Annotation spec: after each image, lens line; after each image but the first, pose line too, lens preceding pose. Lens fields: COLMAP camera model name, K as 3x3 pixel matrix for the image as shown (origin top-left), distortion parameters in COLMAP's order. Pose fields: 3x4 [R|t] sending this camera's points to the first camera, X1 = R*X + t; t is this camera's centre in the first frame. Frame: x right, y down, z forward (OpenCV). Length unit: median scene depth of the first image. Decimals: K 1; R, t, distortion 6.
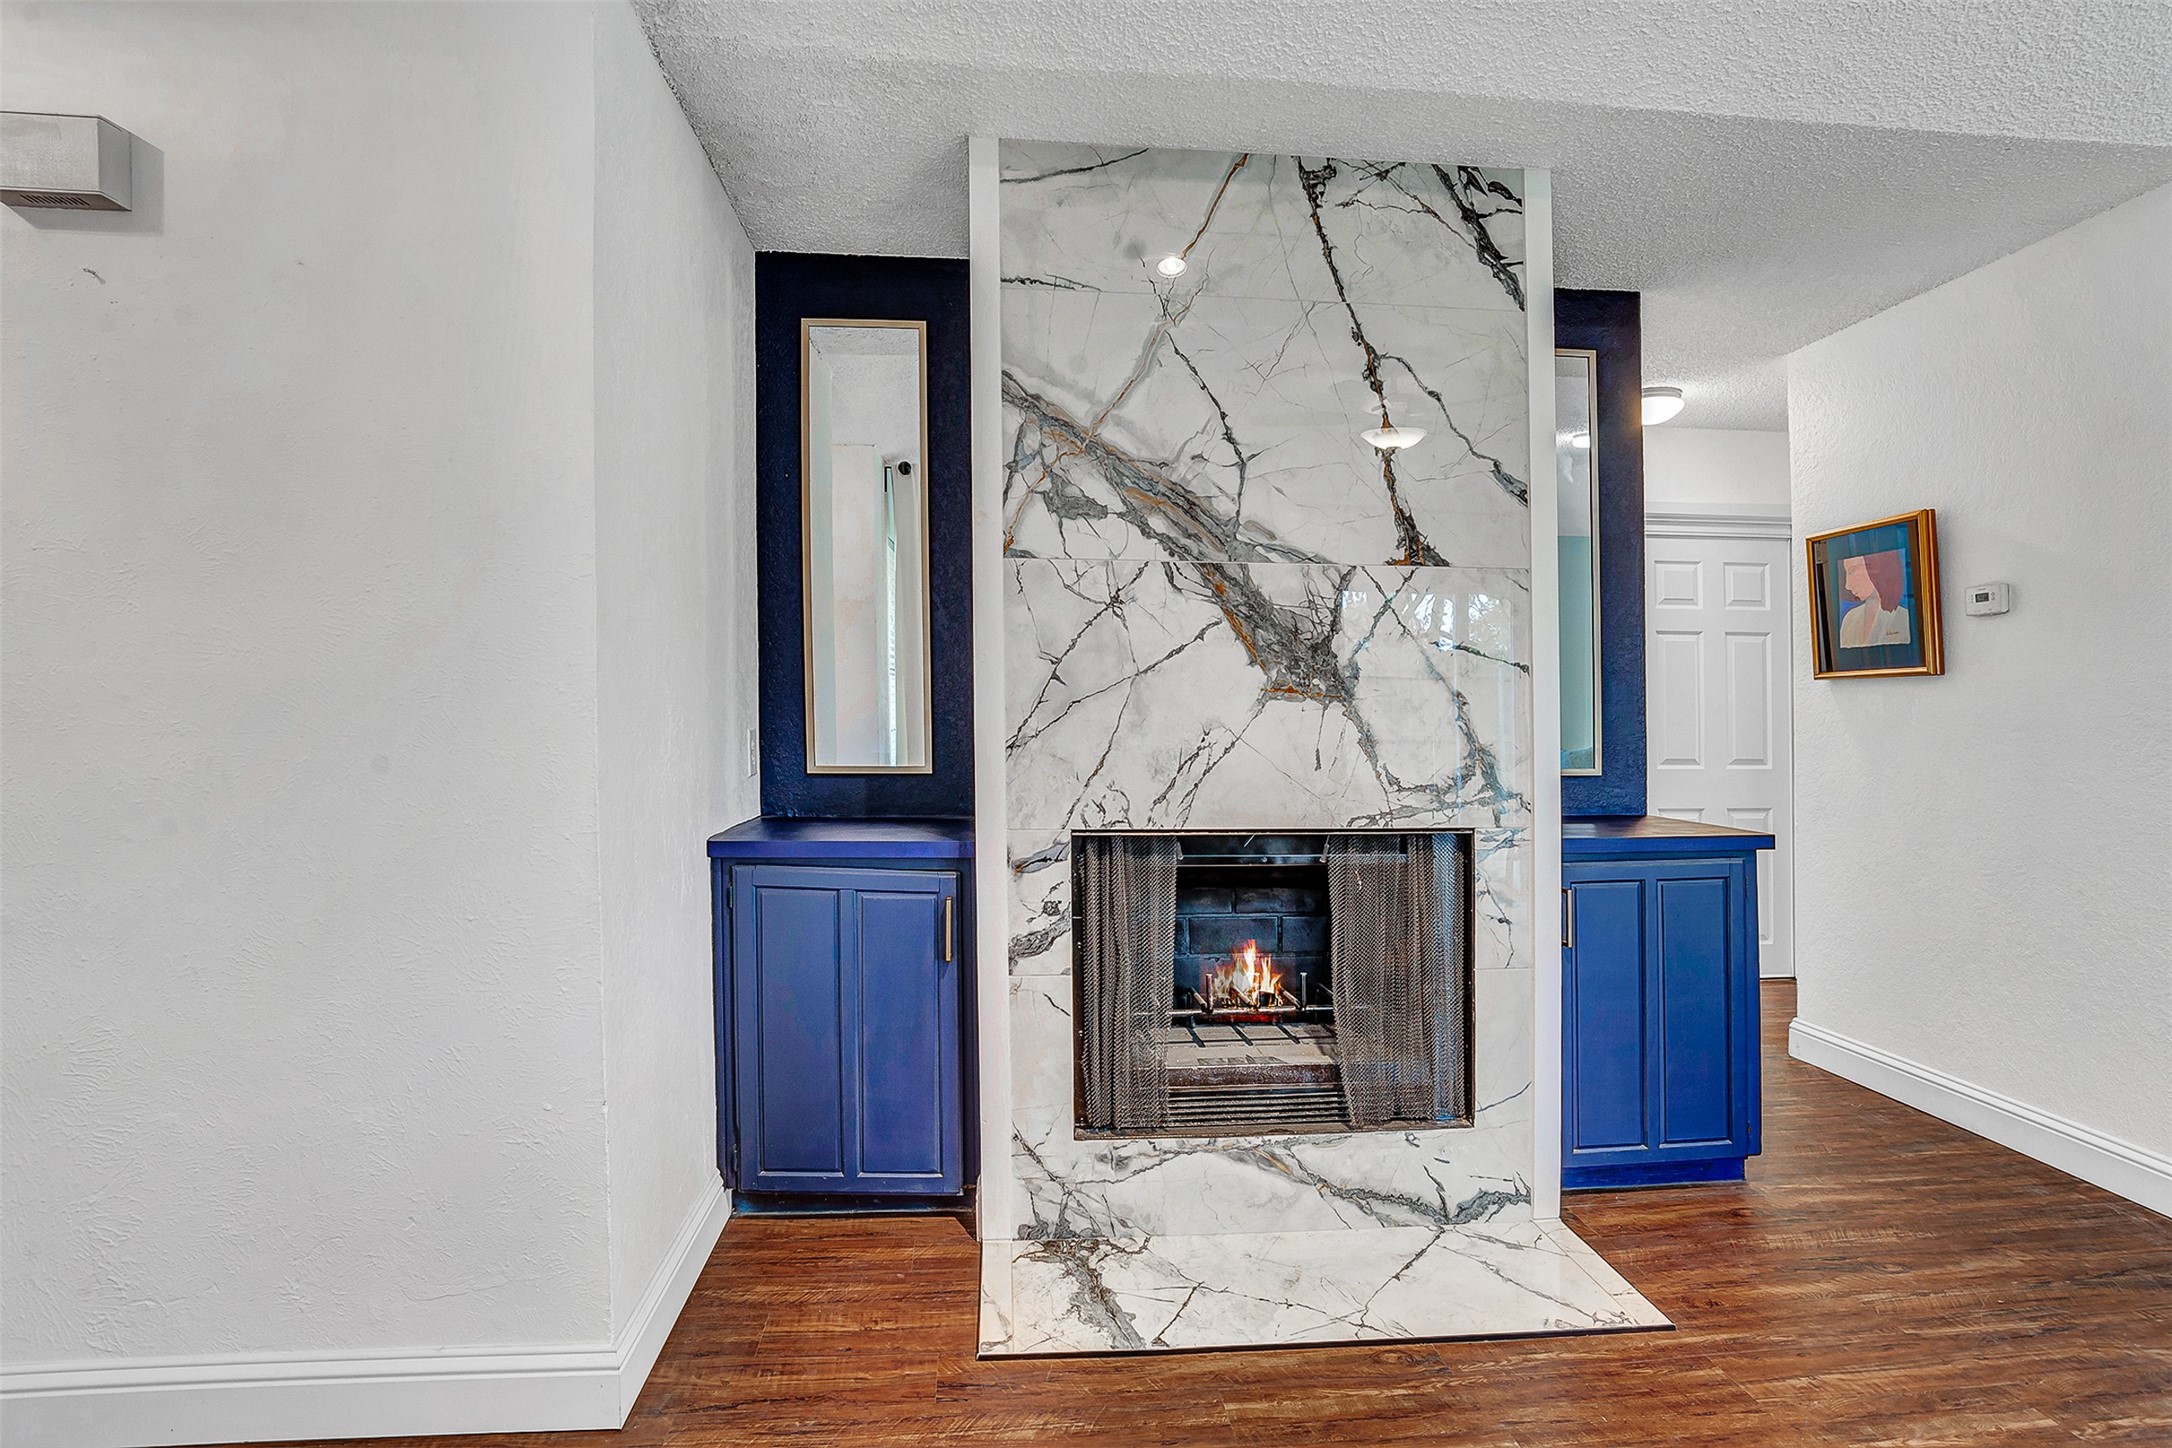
lens RADIAL K [[1103.8, 0, 1106.3], [0, 1103.8, 719.1], [0, 0, 1]] dist [-0.051836, 0.019091]
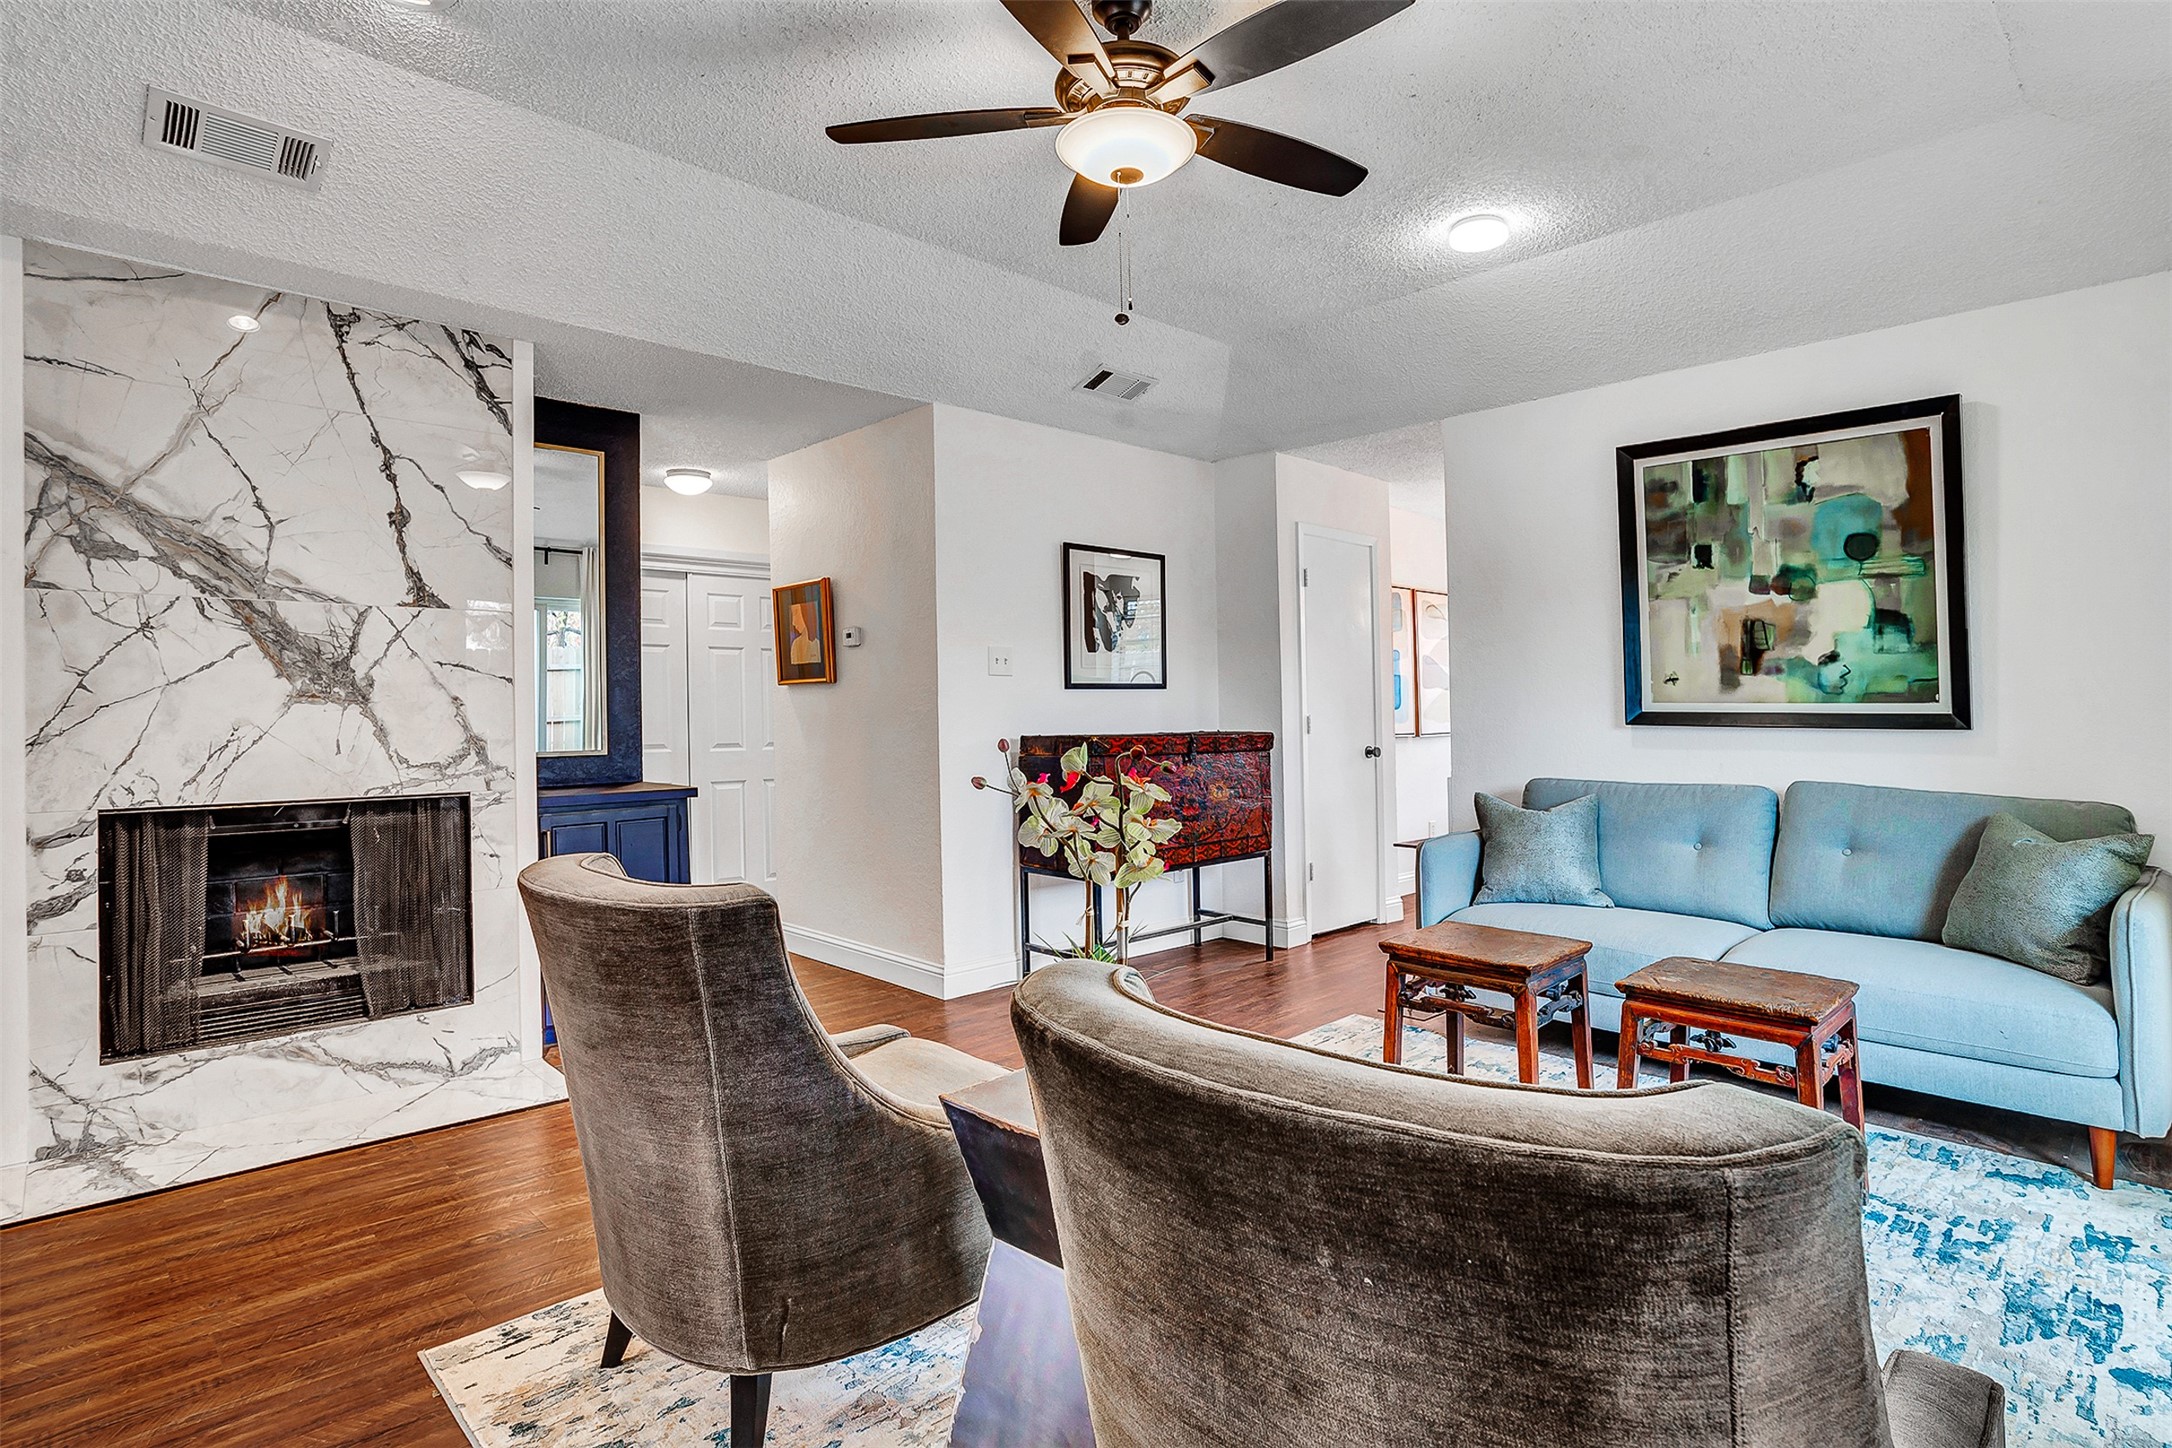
lens RADIAL K [[1103.8, 0, 1110.1], [0, 1103.8, 677.9], [0, 0, 1]] dist [-0.051836, 0.019091]
pose [[0.780877, 0.005192, 0.624663, 0.103473], [0.015985, 0.999472, -0.028289, 0.004184], [-0.624480, 0.032076, 0.780382, -0.637028]]
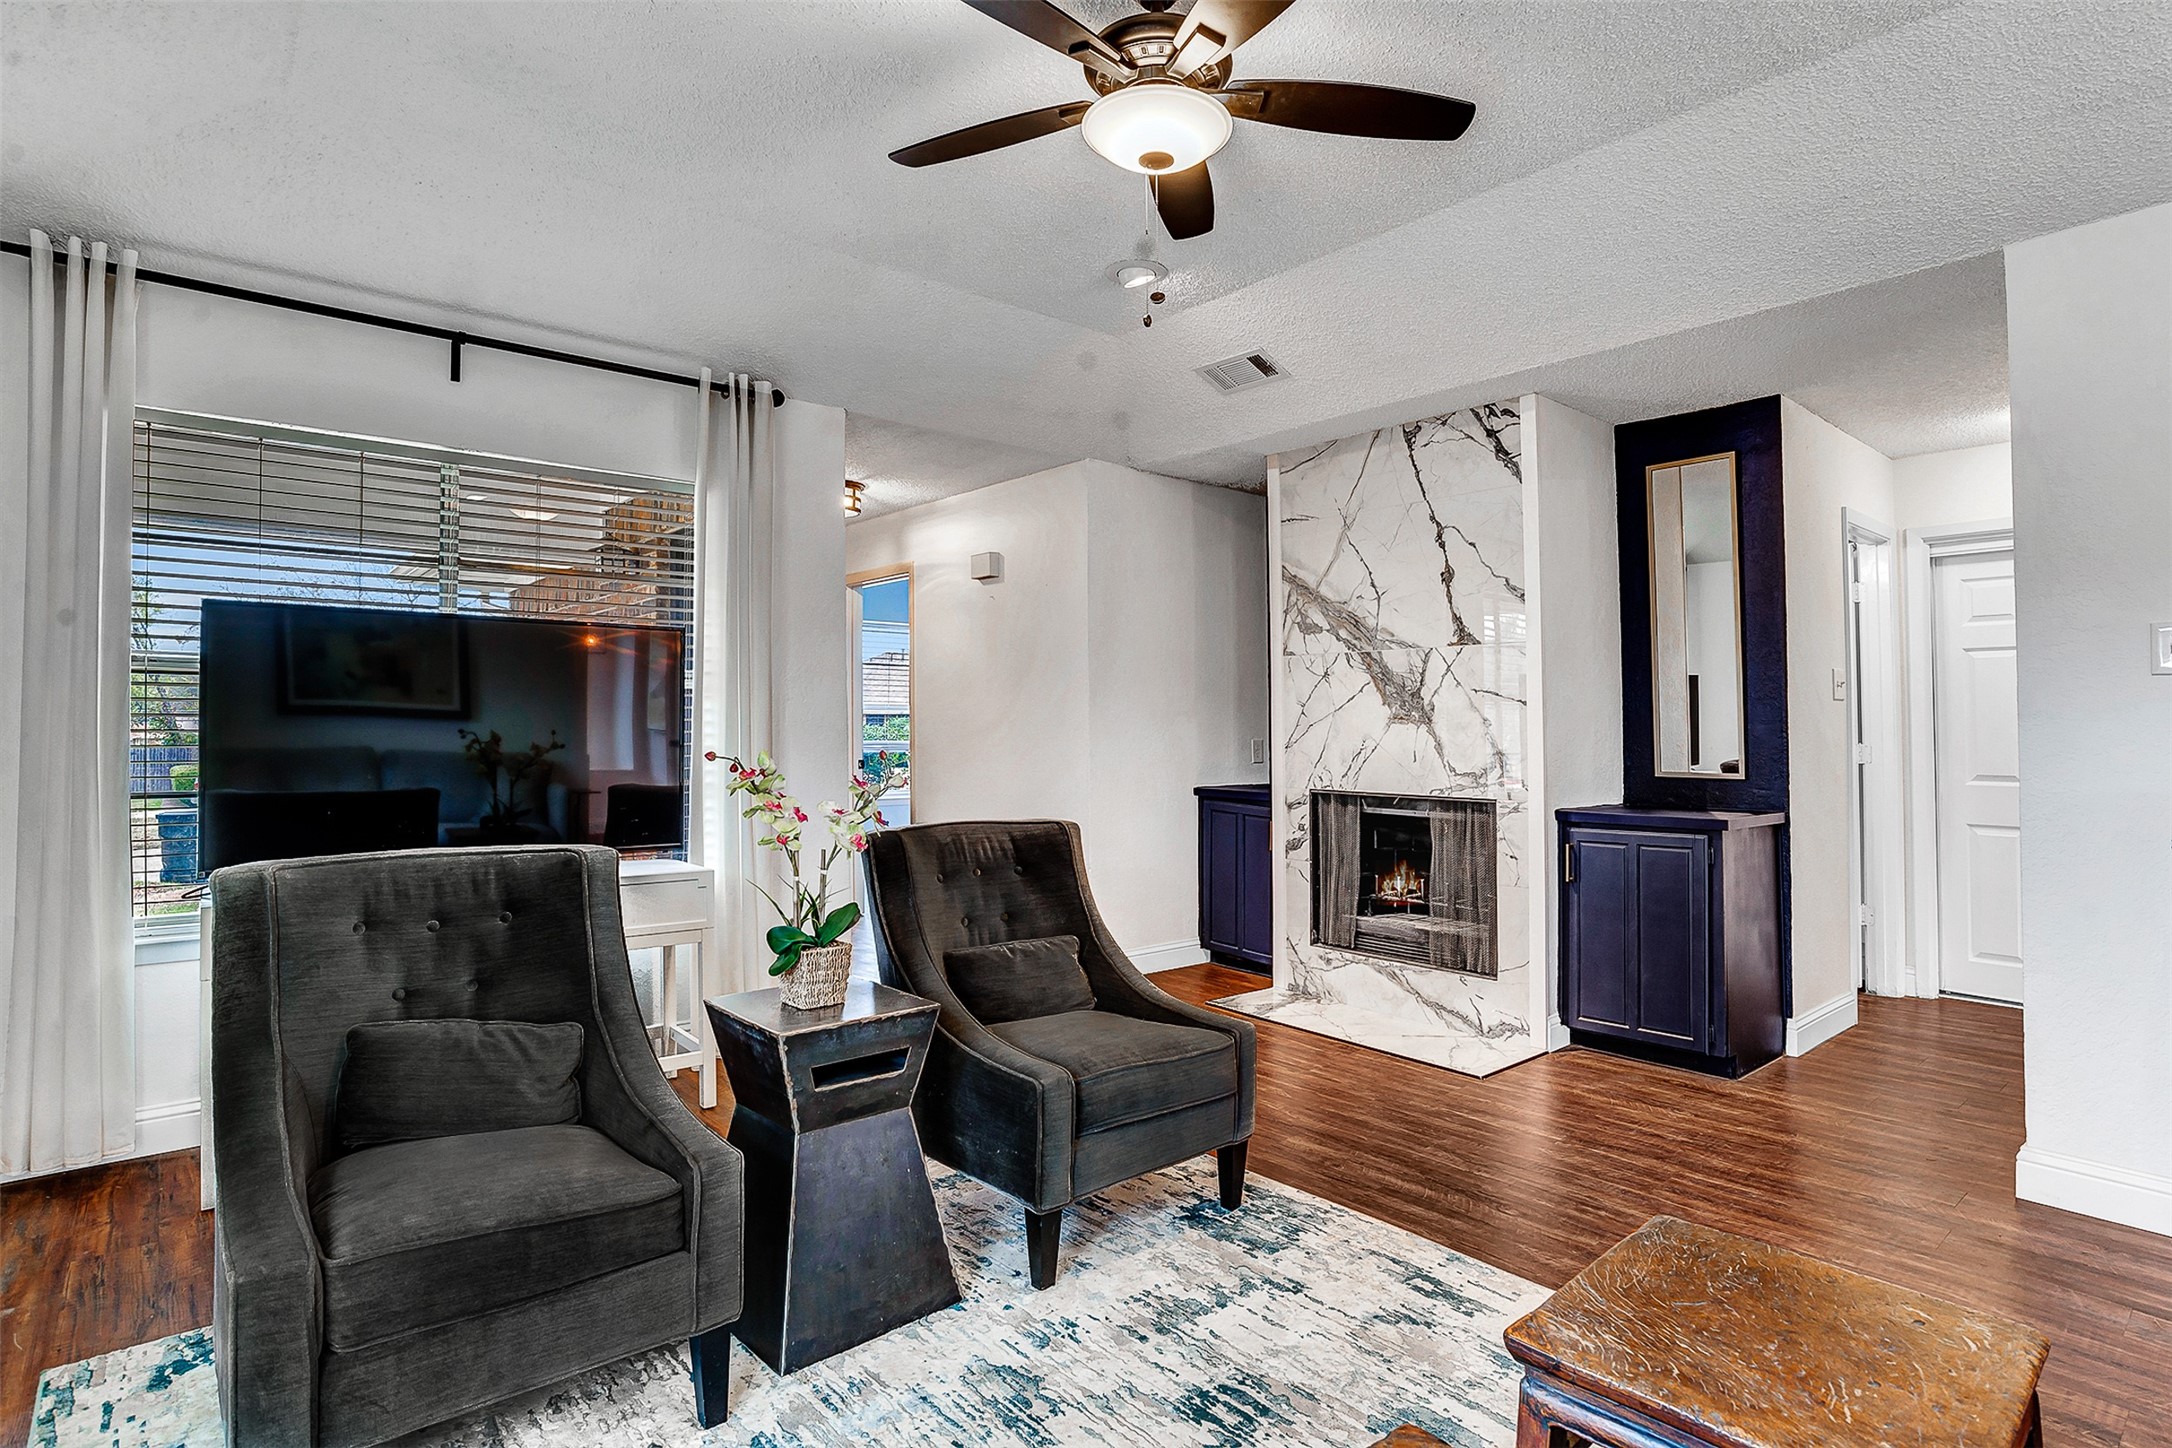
lens RADIAL K [[1103.8, 0, 1088.4], [0, 1103.8, 719.7], [0, 0, 1]] dist [-0.051836, 0.019091]
pose [[0.564498, -0.009859, -0.825376, 1.380470], [-0.003212, 0.999895, -0.014141, 0.003474], [0.825428, 0.010634, 0.564407, -0.459459]]
